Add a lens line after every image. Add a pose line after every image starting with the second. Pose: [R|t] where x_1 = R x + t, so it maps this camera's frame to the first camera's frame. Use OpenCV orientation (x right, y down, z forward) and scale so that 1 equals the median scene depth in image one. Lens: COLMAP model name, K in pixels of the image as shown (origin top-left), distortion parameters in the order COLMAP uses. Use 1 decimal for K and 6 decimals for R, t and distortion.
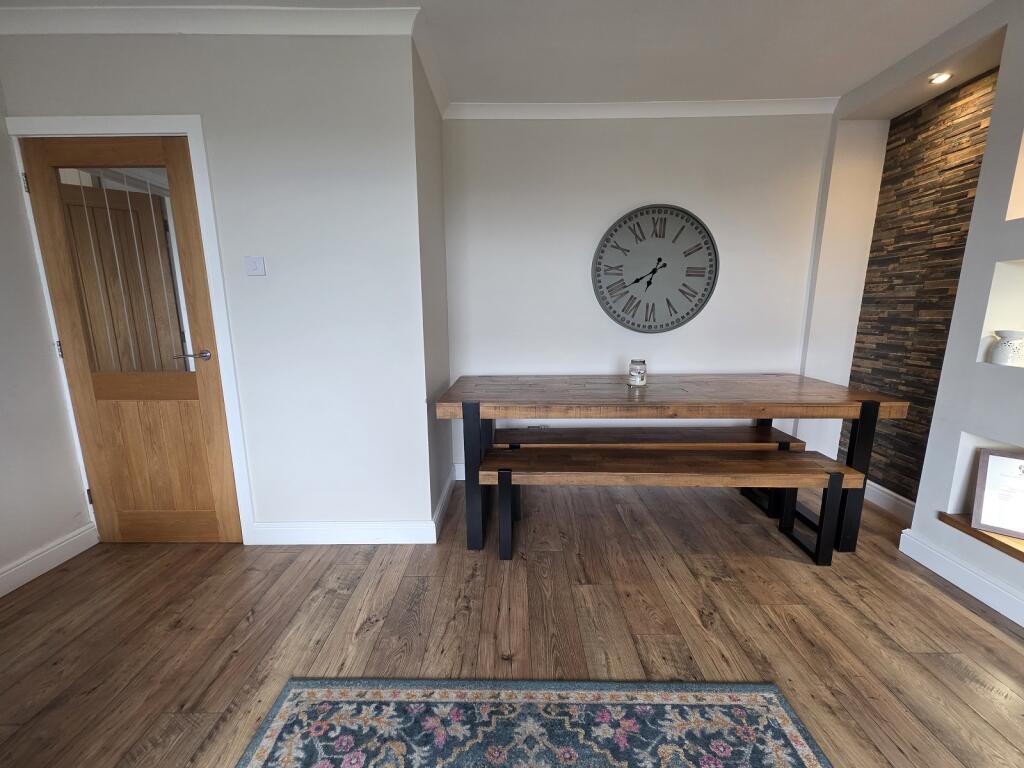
lens RADIAL K [[406.8, 0, 510.3], [0, 406.8, 381.3], [0, 0, 1]] dist [0.002335, 0.001790]
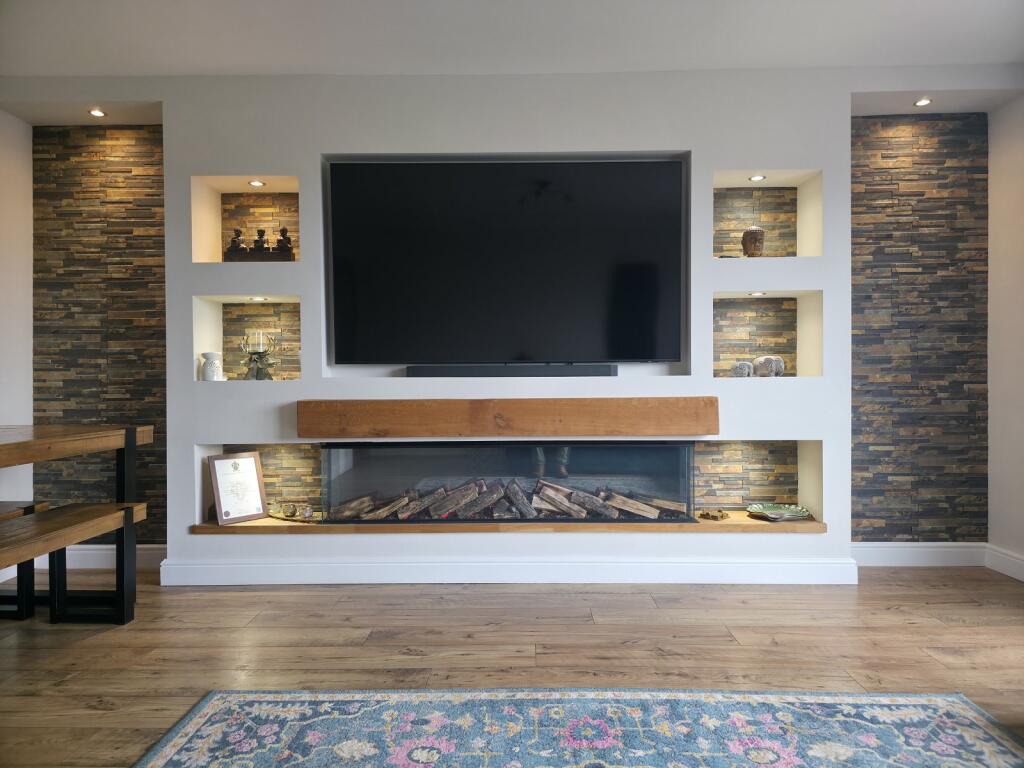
lens RADIAL K [[679.9, 0, 519.4], [0, 679.9, 378.9], [0, 0, 1]] dist [0.044994, -0.035322]
pose [[0.002328, 0.005474, 0.999982, -0.649365], [0.184535, 0.982809, -0.005810, 0.107716], [-0.982823, 0.184546, 0.001278, 0.098924]]
